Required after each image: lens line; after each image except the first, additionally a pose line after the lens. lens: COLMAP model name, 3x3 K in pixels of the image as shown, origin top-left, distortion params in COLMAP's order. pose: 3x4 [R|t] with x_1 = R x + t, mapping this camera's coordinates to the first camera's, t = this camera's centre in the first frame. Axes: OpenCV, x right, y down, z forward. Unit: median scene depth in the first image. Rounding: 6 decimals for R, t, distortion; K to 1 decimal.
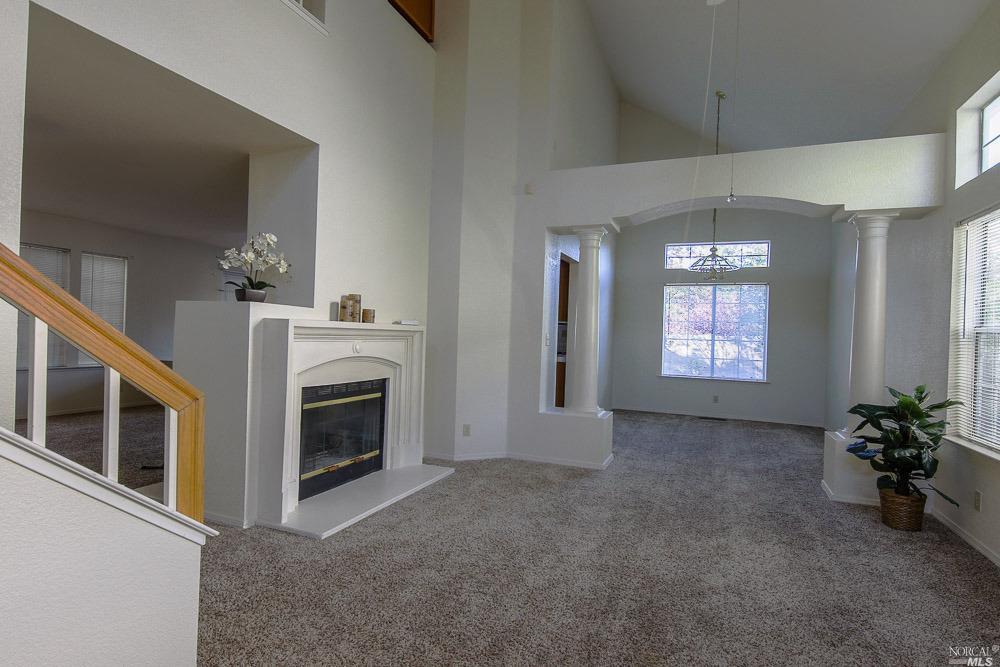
lens RADIAL K [[512.1, 0, 499.9], [0, 512.1, 333.6], [0, 0, 1]] dist [0.005554, -0.000113]
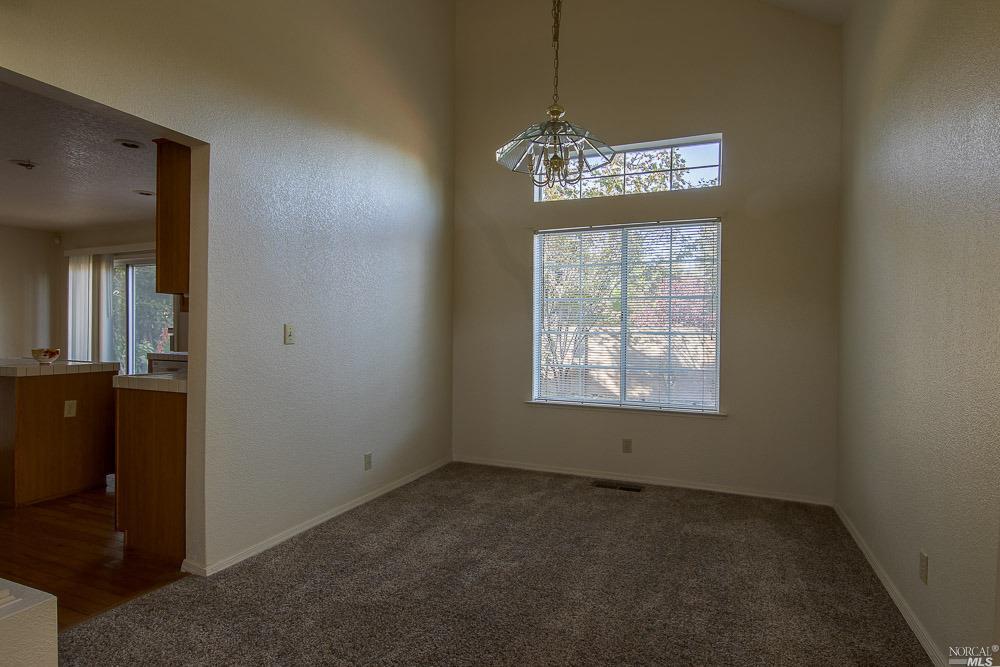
lens RADIAL K [[512.1, 0, 503.1], [0, 512.1, 340.0], [0, 0, 1]] dist [0.005554, -0.000113]
pose [[0.999590, -0.021309, -0.019143, 0.303058], [0.021610, 0.999644, 0.015661, 0.008270], [0.018803, -0.016068, 0.999694, 0.470345]]
